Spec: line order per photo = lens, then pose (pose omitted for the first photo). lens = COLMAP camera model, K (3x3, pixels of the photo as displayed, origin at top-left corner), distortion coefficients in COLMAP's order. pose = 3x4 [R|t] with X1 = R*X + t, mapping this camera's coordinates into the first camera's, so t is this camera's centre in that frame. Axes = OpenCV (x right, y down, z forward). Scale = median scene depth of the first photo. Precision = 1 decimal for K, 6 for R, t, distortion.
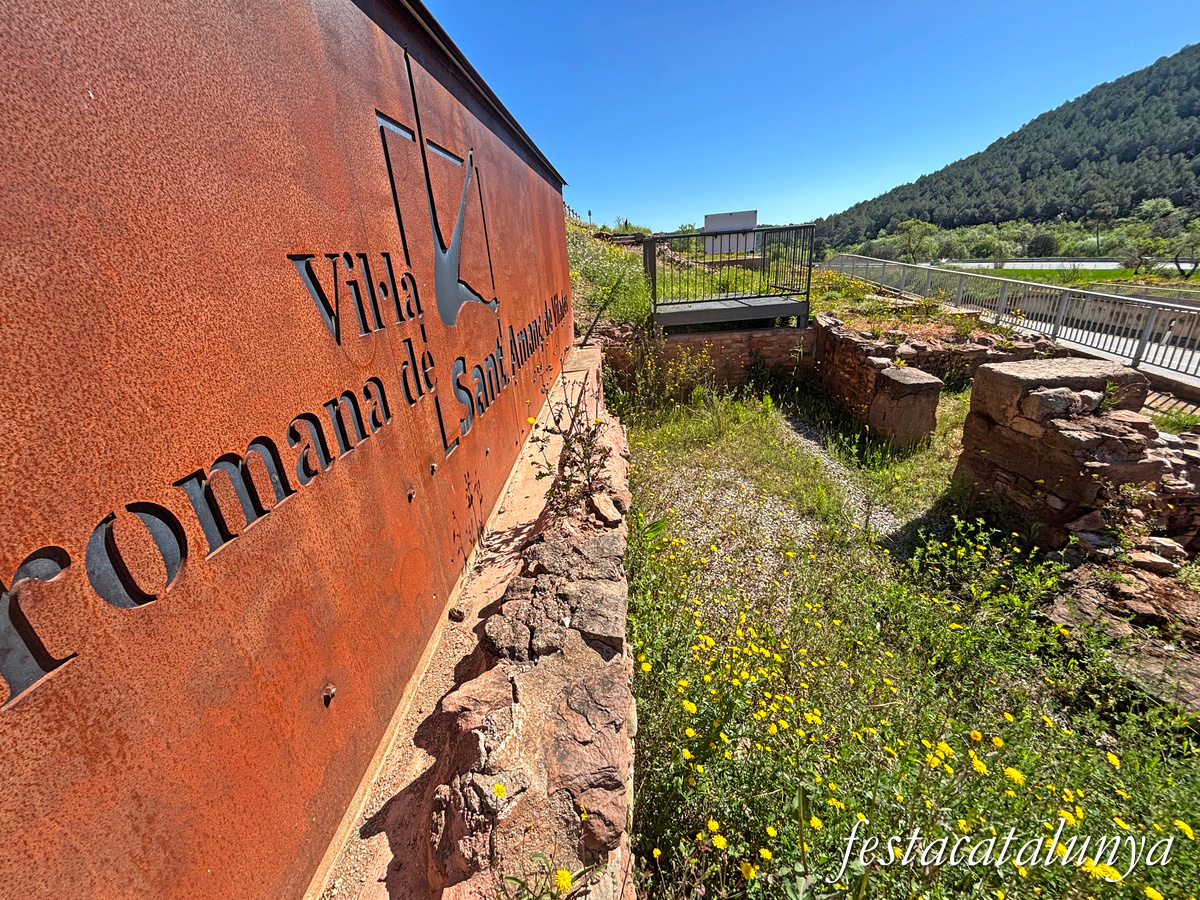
lens RADIAL K [[485.7, 0, 594.3], [0, 485.7, 442.9], [0, 0, 1]] dist [-0.002402, 0.000395]
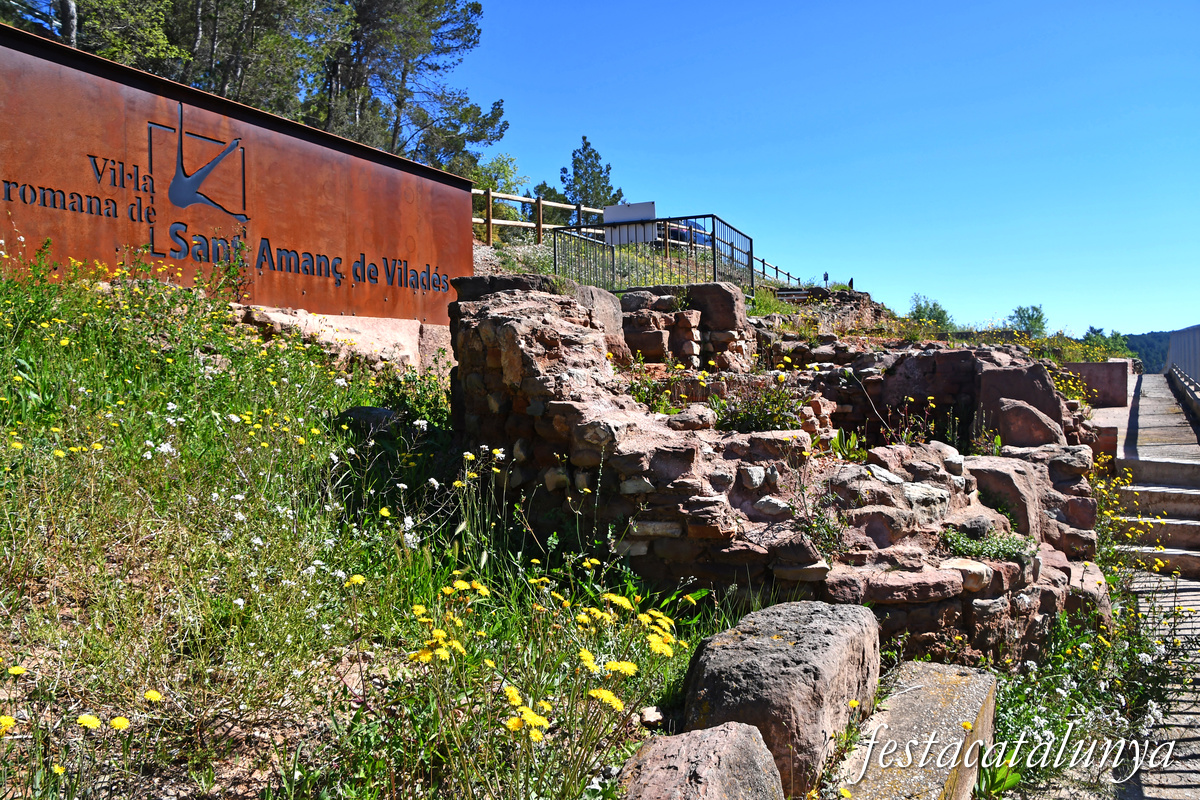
lens RADIAL K [[941.0, 0, 600.0], [0, 941.0, 400.0], [0, 0, 1]] dist [-0.175210, 0.109573]
pose [[0.933295, 0.059044, -0.354223, 4.479539], [-0.171029, 0.940421, -0.293868, 2.186008], [0.315768, 0.334848, 0.887788, -2.572808]]
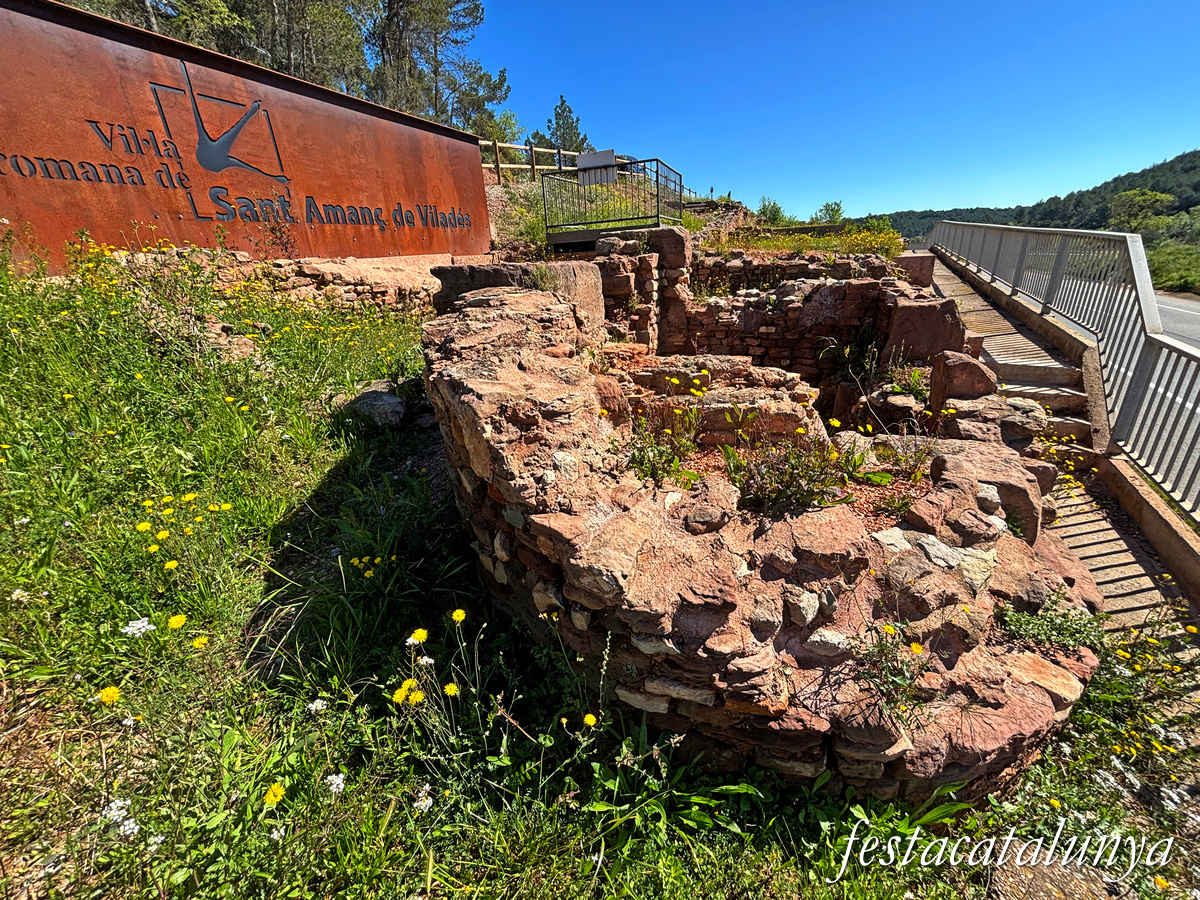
lens RADIAL K [[485.7, 0, 594.3], [0, 485.7, 442.9], [0, 0, 1]] dist [-0.002402, 0.000395]
pose [[0.945338, 0.130215, -0.298966, 3.821060], [-0.123950, 0.991486, 0.039912, 1.230198], [0.301618, -0.000673, 0.953429, -1.196036]]
